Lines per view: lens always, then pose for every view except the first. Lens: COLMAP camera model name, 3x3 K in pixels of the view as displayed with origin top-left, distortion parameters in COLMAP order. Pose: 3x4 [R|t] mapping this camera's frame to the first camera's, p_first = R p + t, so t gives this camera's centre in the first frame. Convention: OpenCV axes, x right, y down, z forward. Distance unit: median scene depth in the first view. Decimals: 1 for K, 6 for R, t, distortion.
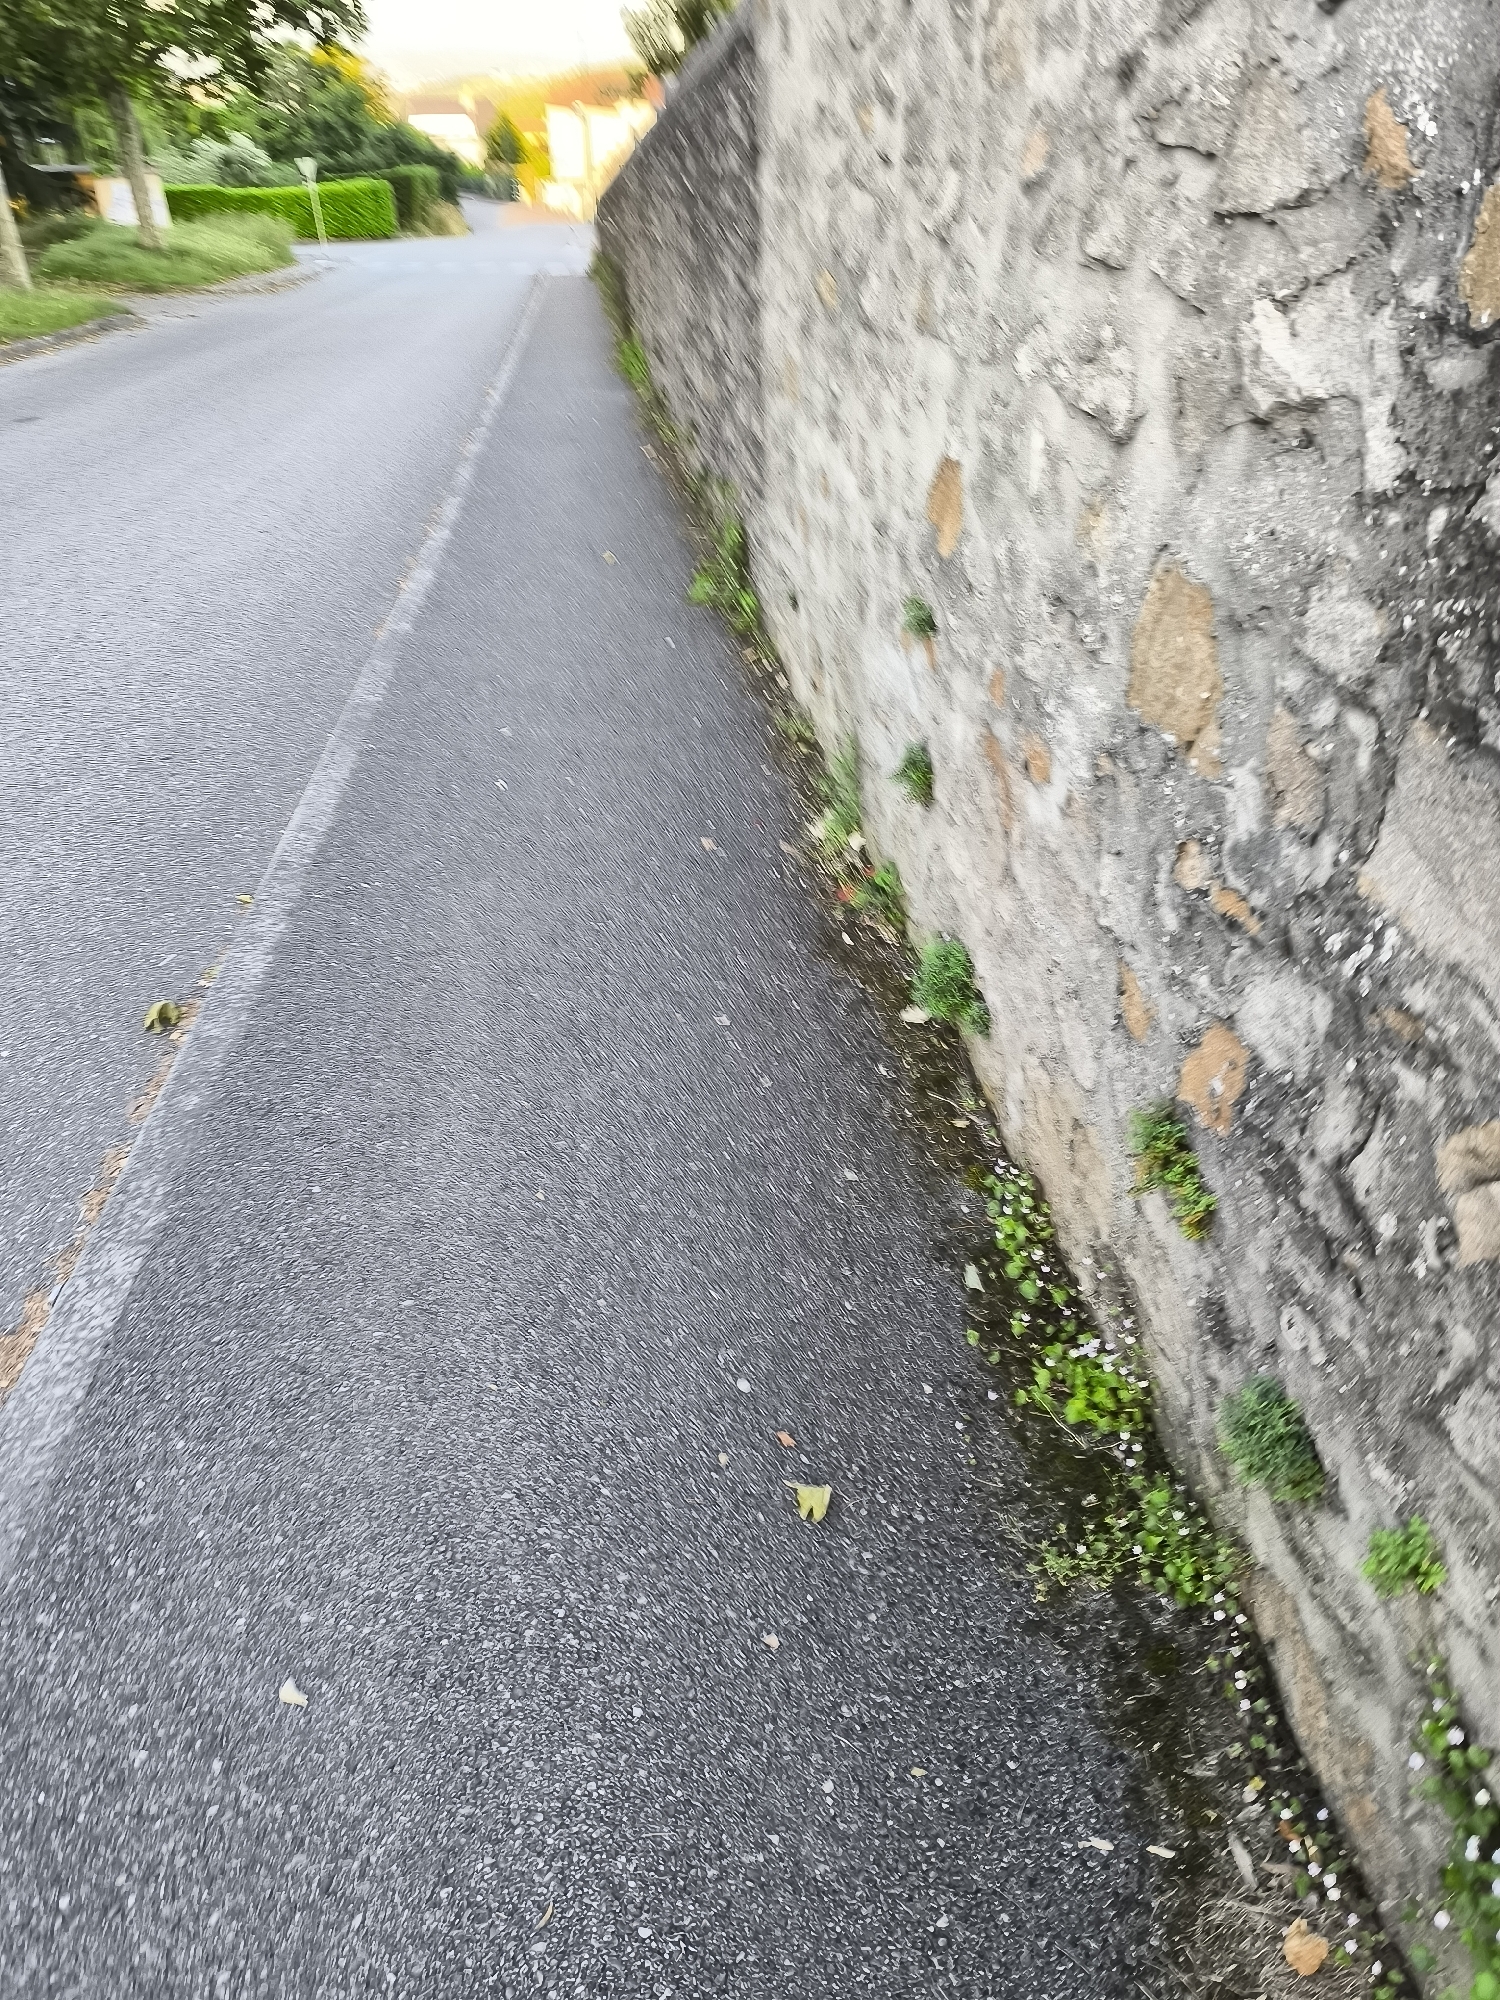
lens RADIAL K [[1469.2, 0, 750.0], [0, 1469.2, 1000.0], [0, 0, 1]] dist [0.041469, -0.060540]
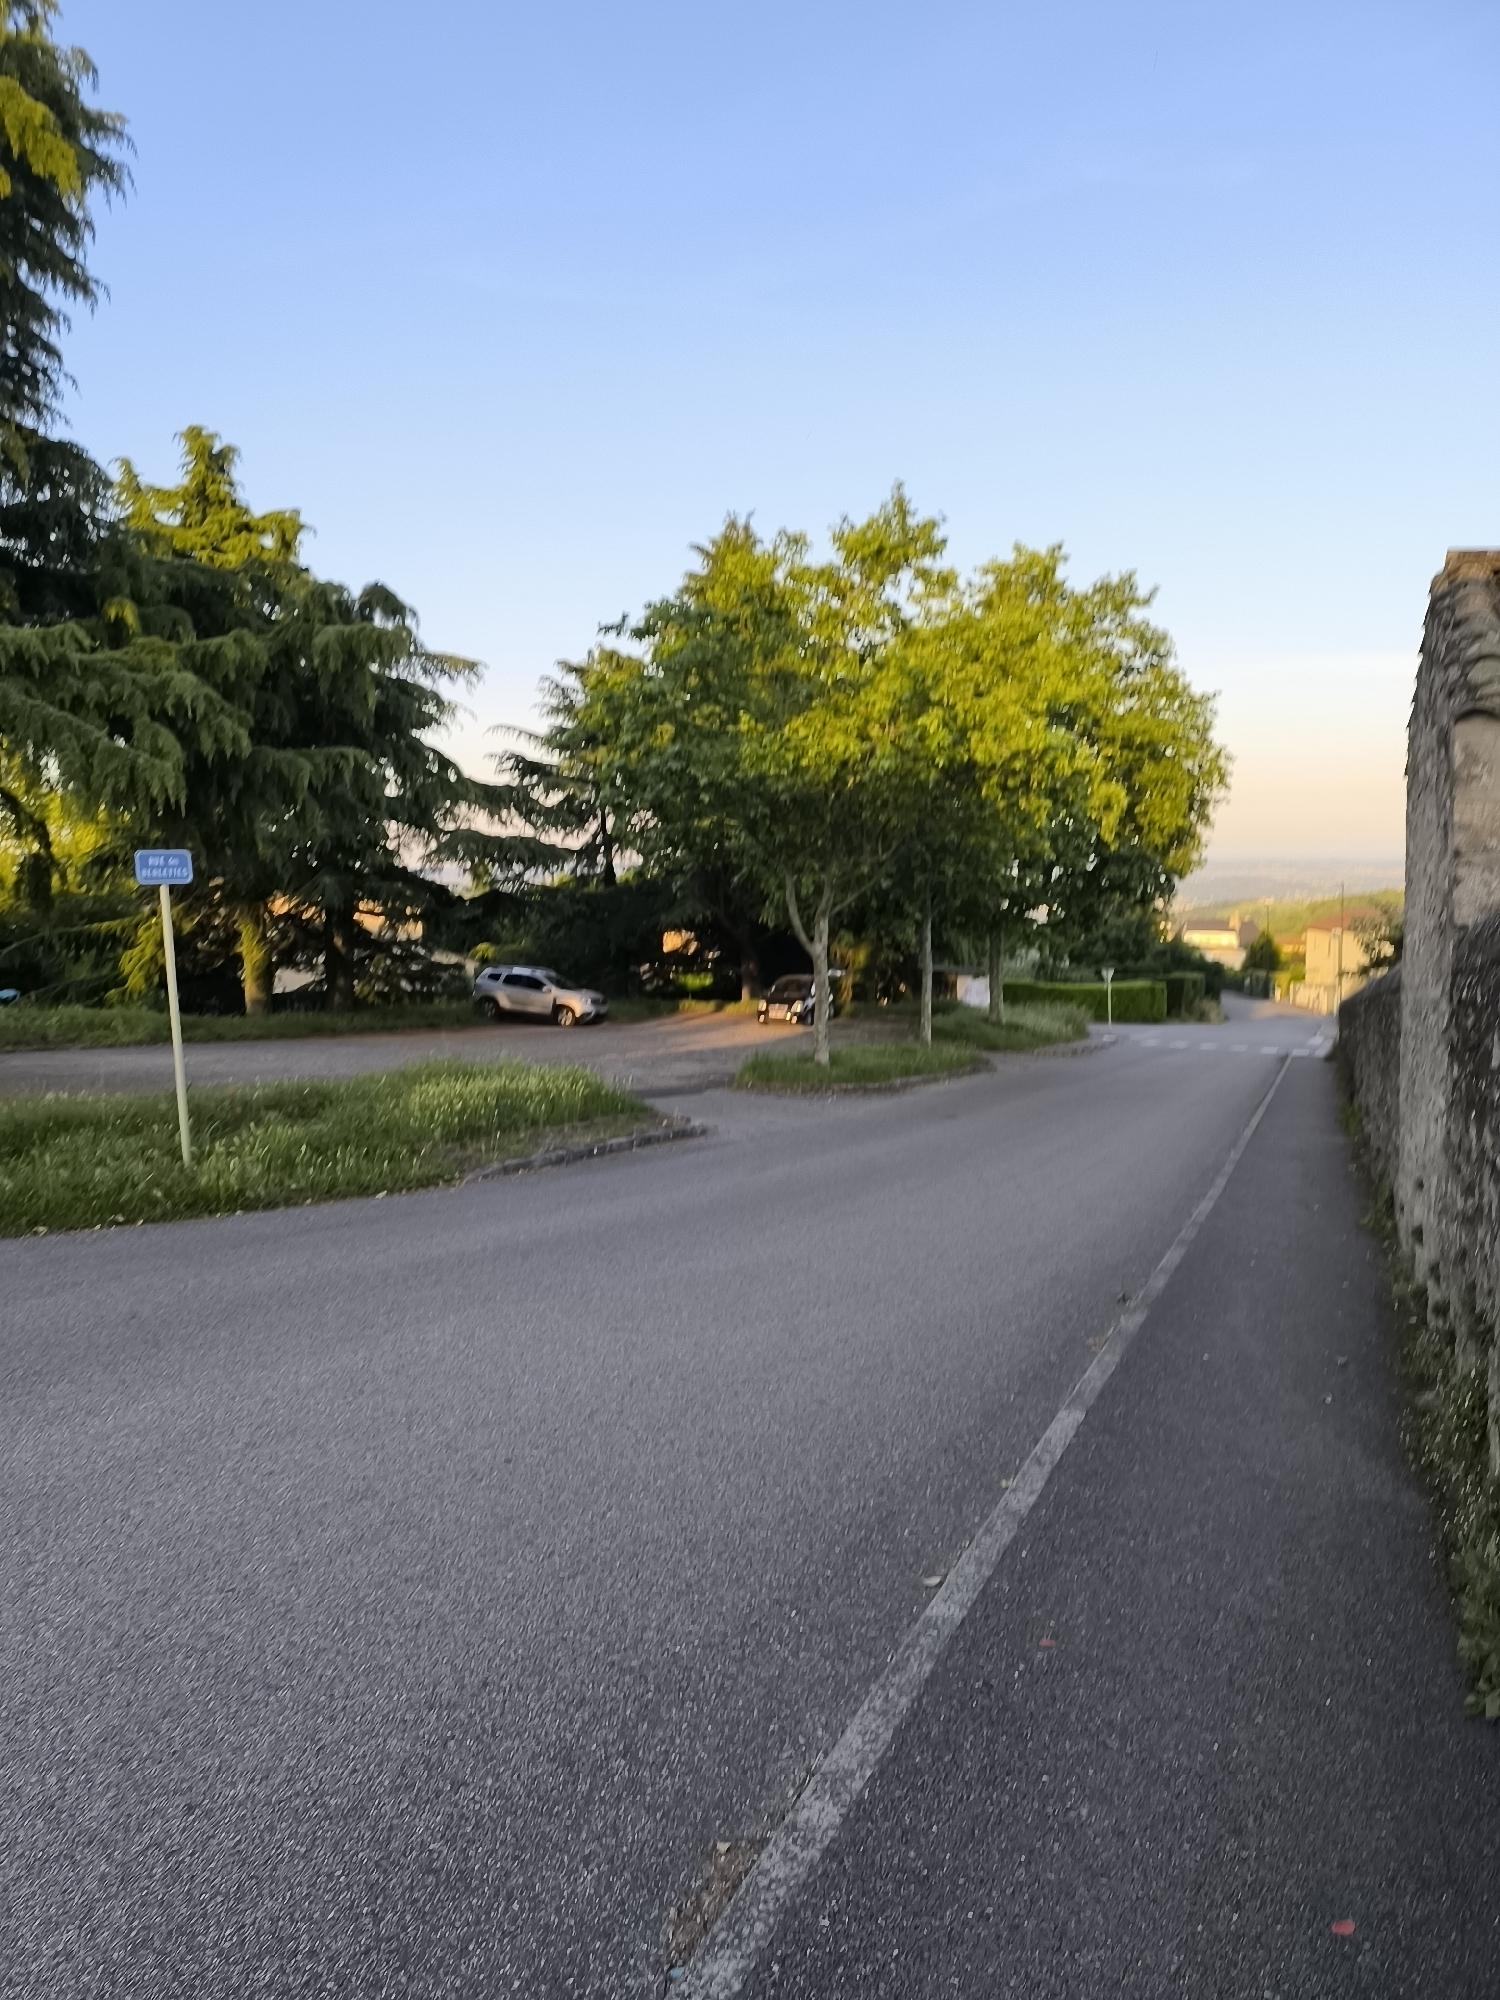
lens RADIAL K [[1348.6, 0, 746.5], [0, 1348.6, 939.3], [0, 0, 1]] dist [0.078089, -0.000518]
pose [[0.874625, 0.024984, -0.484155, 0.014518], [-0.267140, 0.858212, -0.438302, 0.050110], [0.404557, 0.512687, 0.757288, -0.107094]]
